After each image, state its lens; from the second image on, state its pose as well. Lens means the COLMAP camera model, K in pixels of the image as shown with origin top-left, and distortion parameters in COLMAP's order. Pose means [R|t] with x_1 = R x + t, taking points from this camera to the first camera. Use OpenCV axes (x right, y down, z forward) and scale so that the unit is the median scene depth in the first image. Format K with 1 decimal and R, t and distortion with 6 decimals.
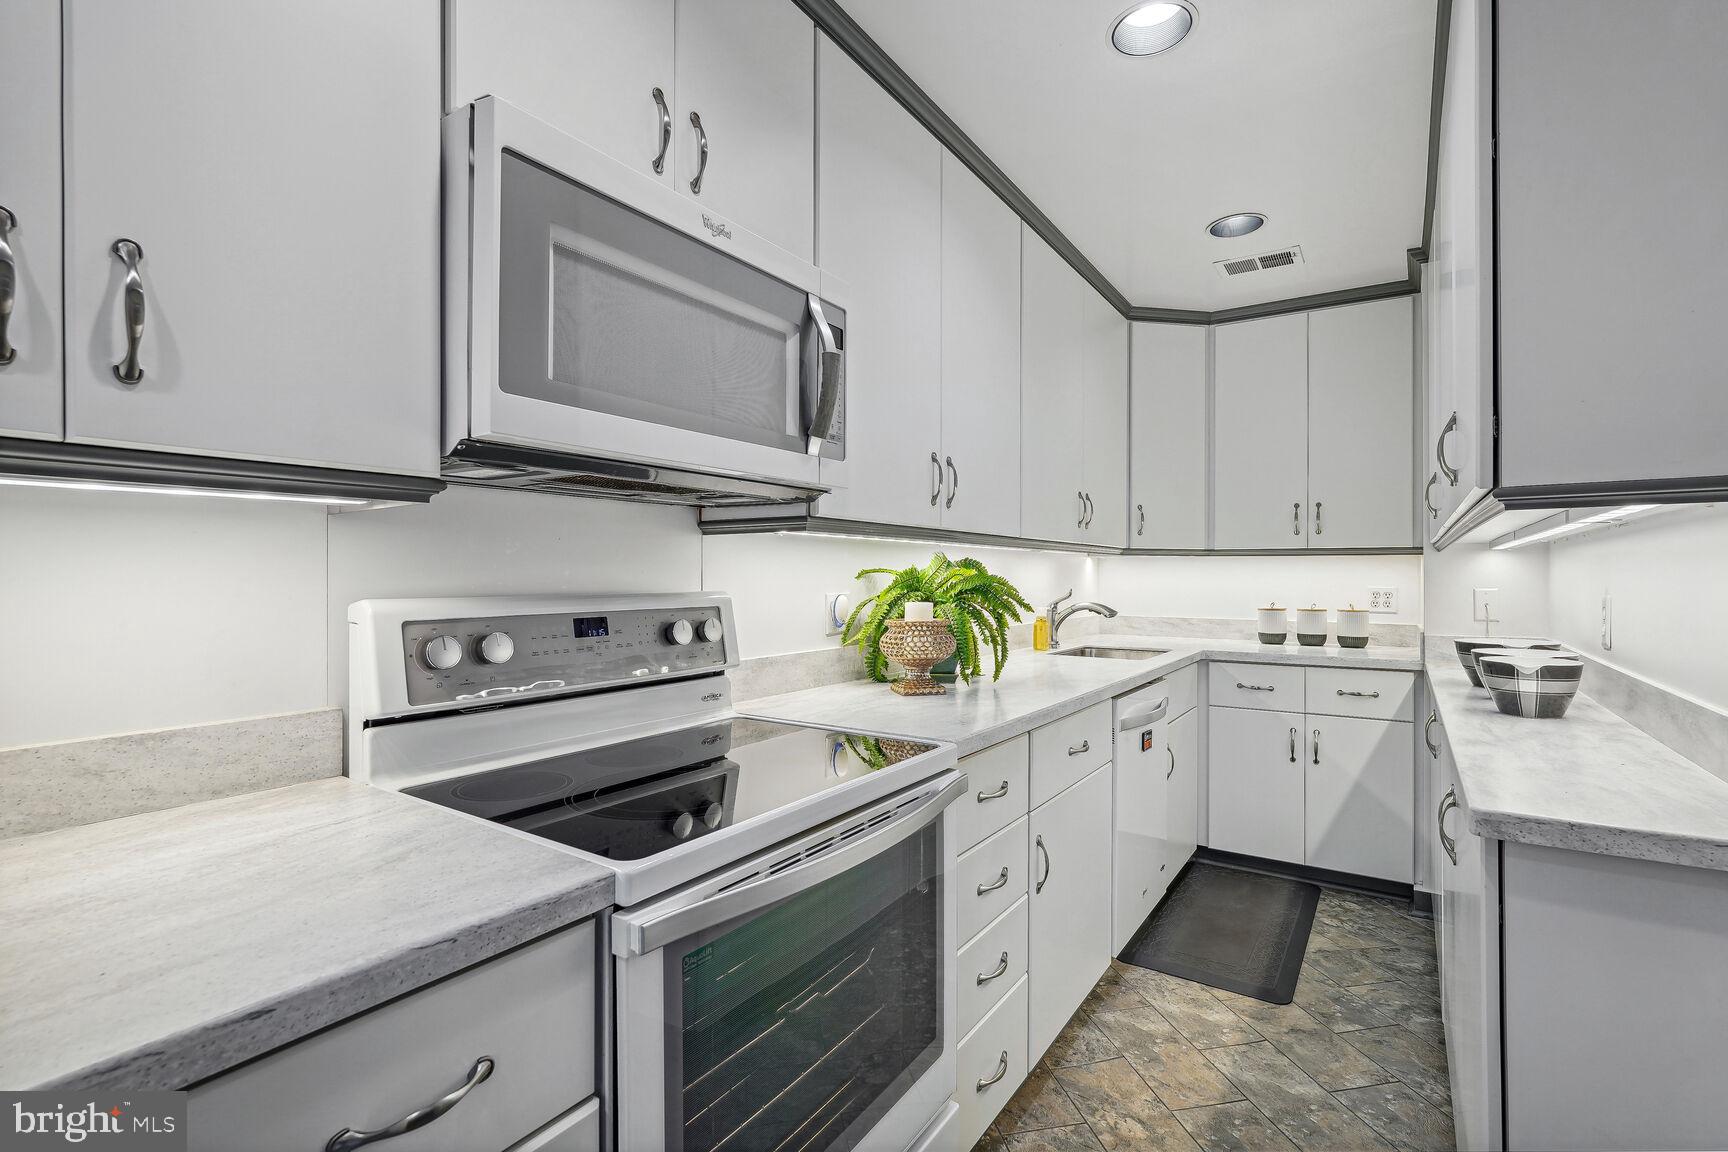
lens RADIAL K [[809.6, 0, 865.3], [0, 809.6, 579.1], [0, 0, 1]] dist [-0.001460, 0.000317]
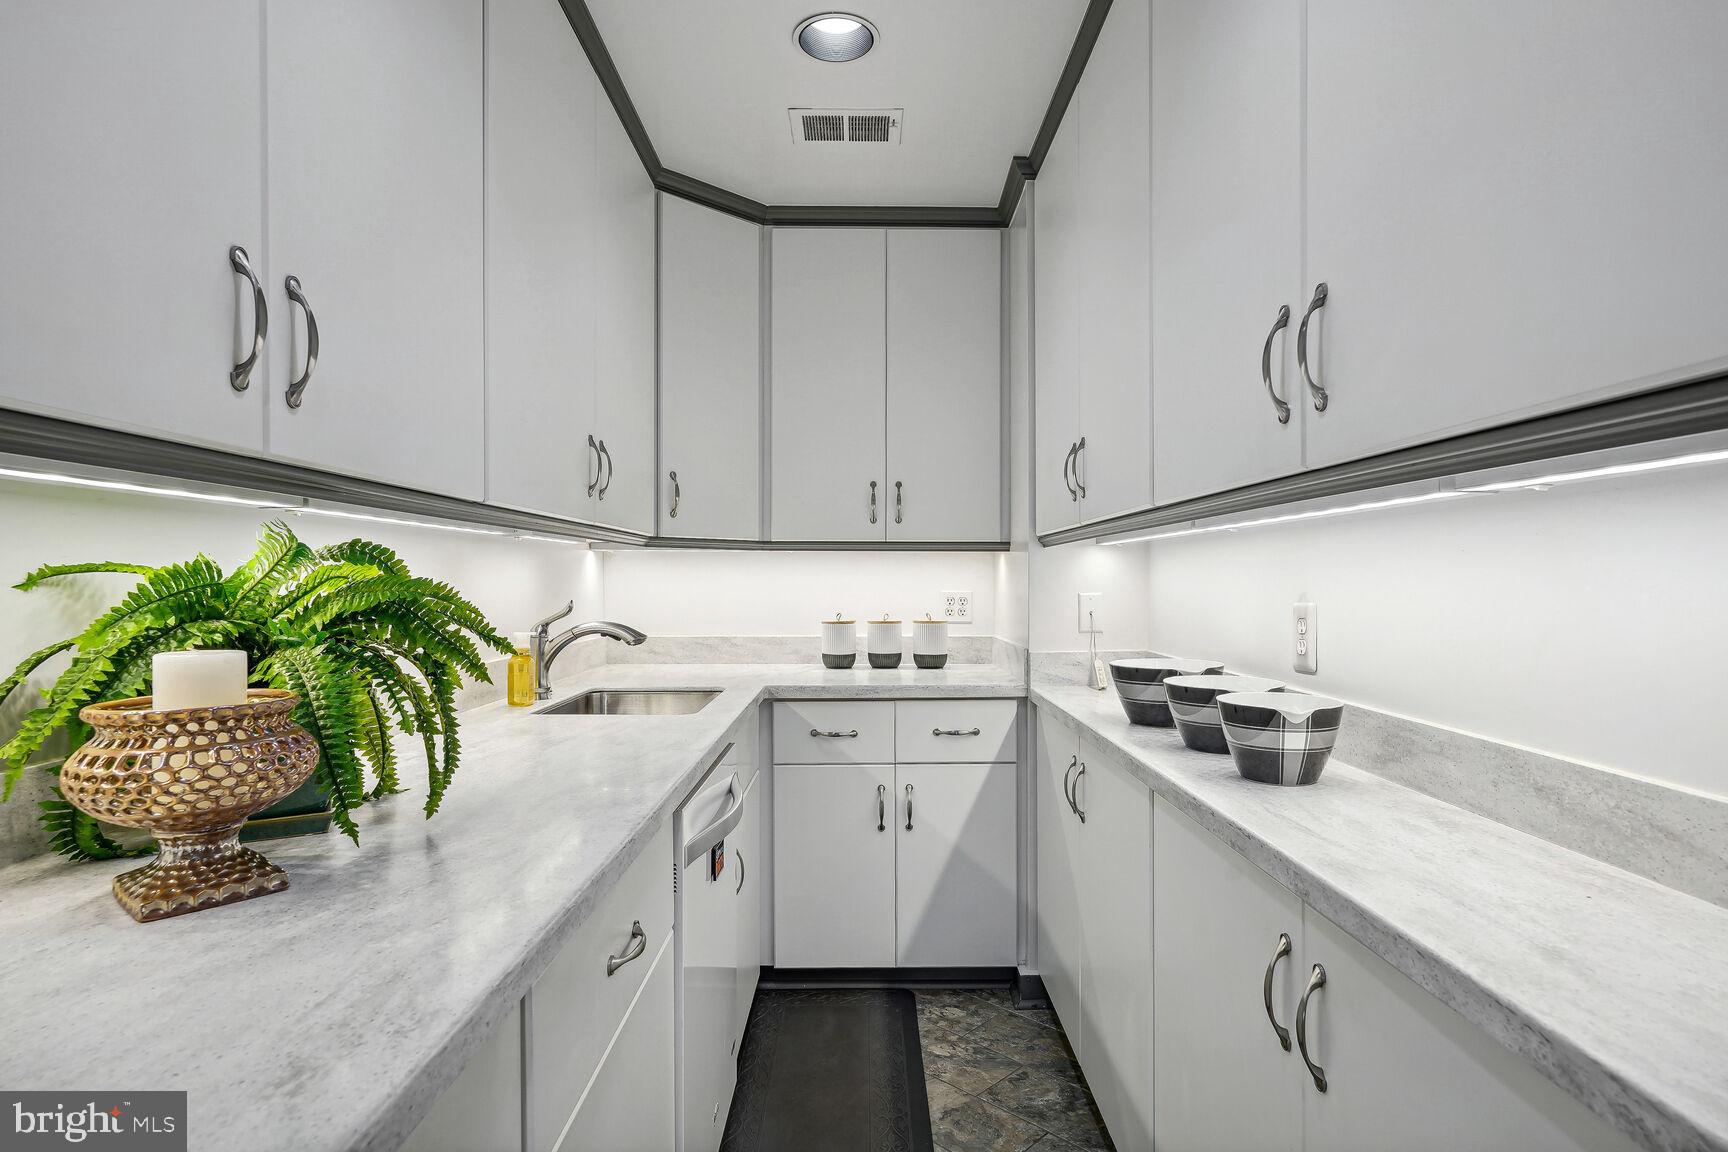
lens RADIAL K [[895.0, 0, 868.0], [0, 895.0, 588.6], [0, 0, 1]] dist [-0.012589, 0.001239]
pose [[0.824483, -0.009601, 0.565805, 0.066851], [0.005096, 0.999941, 0.009542, -0.002434], [-0.565864, -0.004984, 0.824484, 0.370219]]
